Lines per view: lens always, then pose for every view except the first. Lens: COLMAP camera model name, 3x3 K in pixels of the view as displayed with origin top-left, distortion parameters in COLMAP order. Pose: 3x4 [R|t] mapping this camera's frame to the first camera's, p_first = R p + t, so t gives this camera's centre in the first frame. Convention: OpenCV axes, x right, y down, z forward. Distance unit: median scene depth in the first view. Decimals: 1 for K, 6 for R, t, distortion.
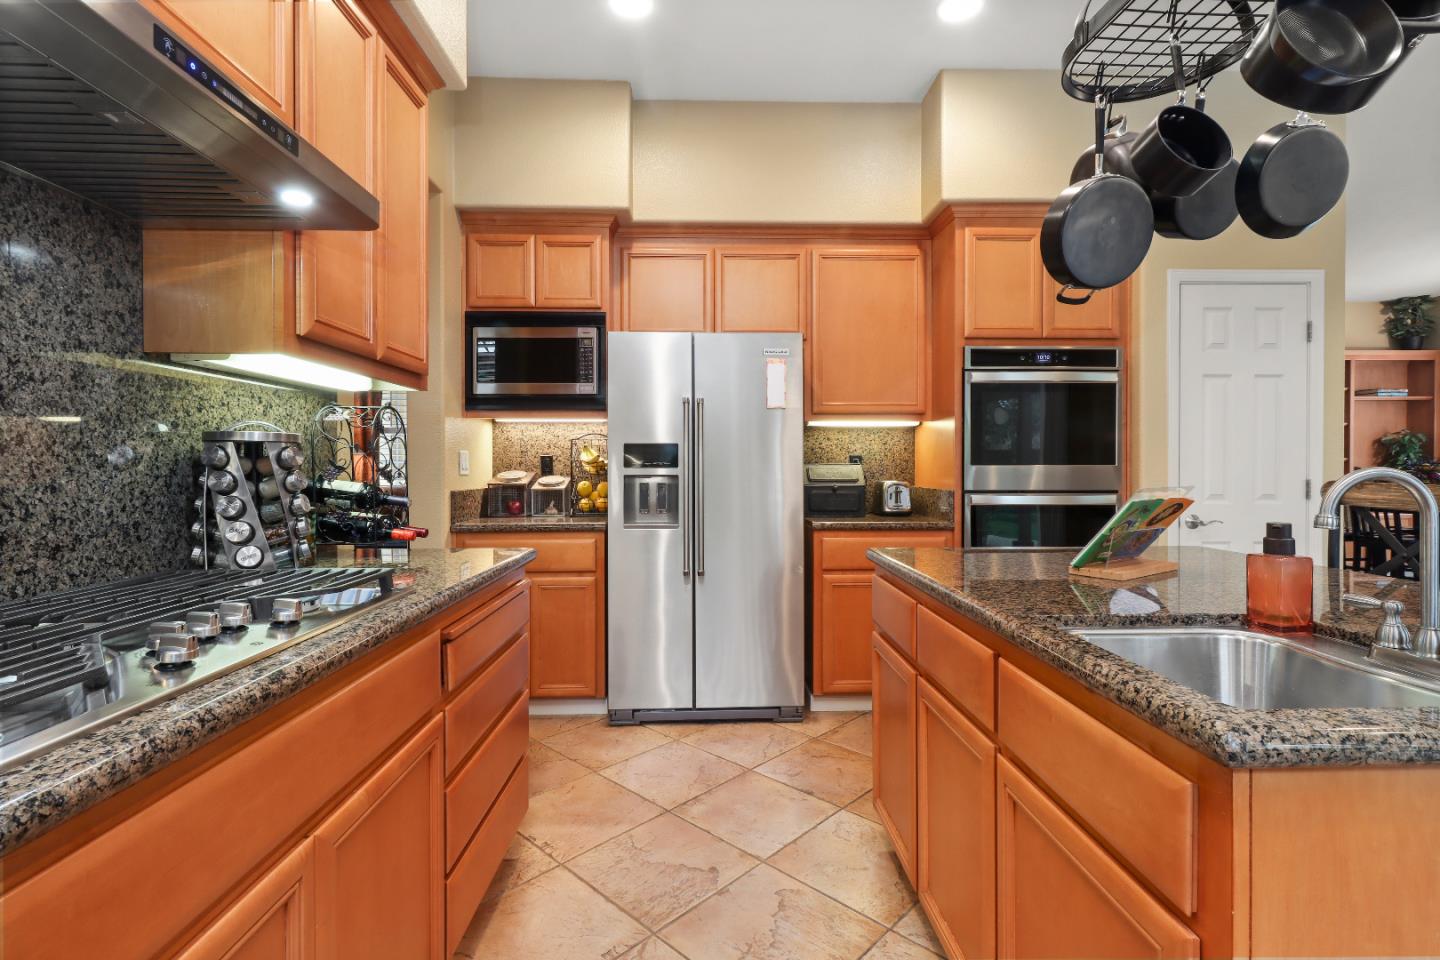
lens RADIAL K [[665.5, 0, 728.3], [0, 665.5, 474.2], [0, 0, 1]] dist [0.004489, -0.000960]
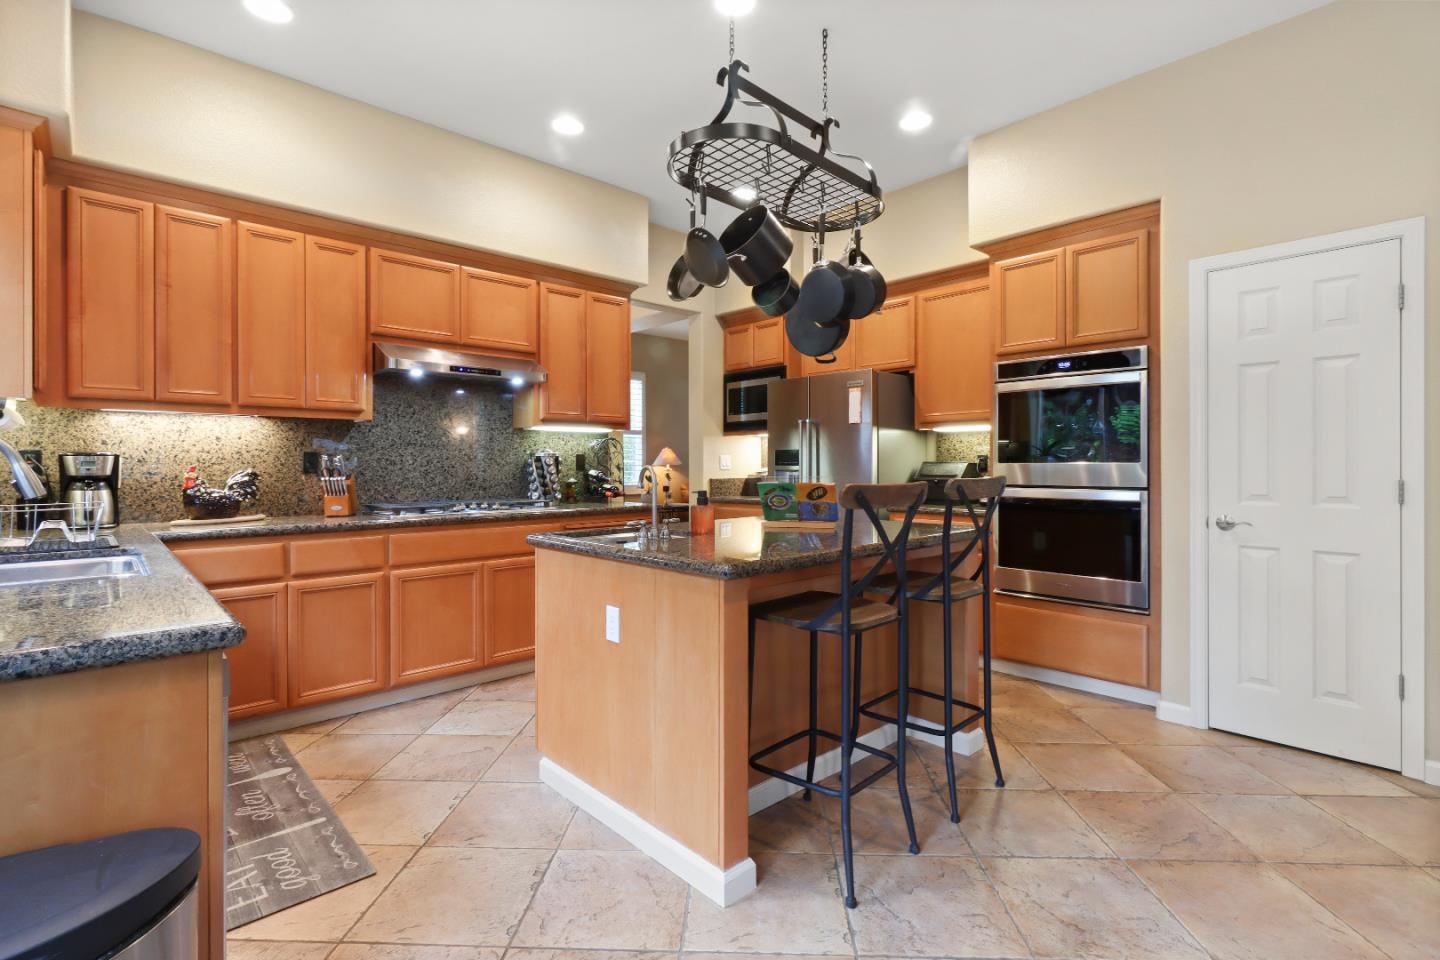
lens RADIAL K [[665.5, 0, 718.9], [0, 665.5, 469.1], [0, 0, 1]] dist [0.004489, -0.000960]
pose [[0.668154, 0.002807, -0.744018, 2.192670], [-0.006498, 0.999977, -0.002063, 0.008022], [0.743995, 0.006214, 0.668156, -0.382948]]
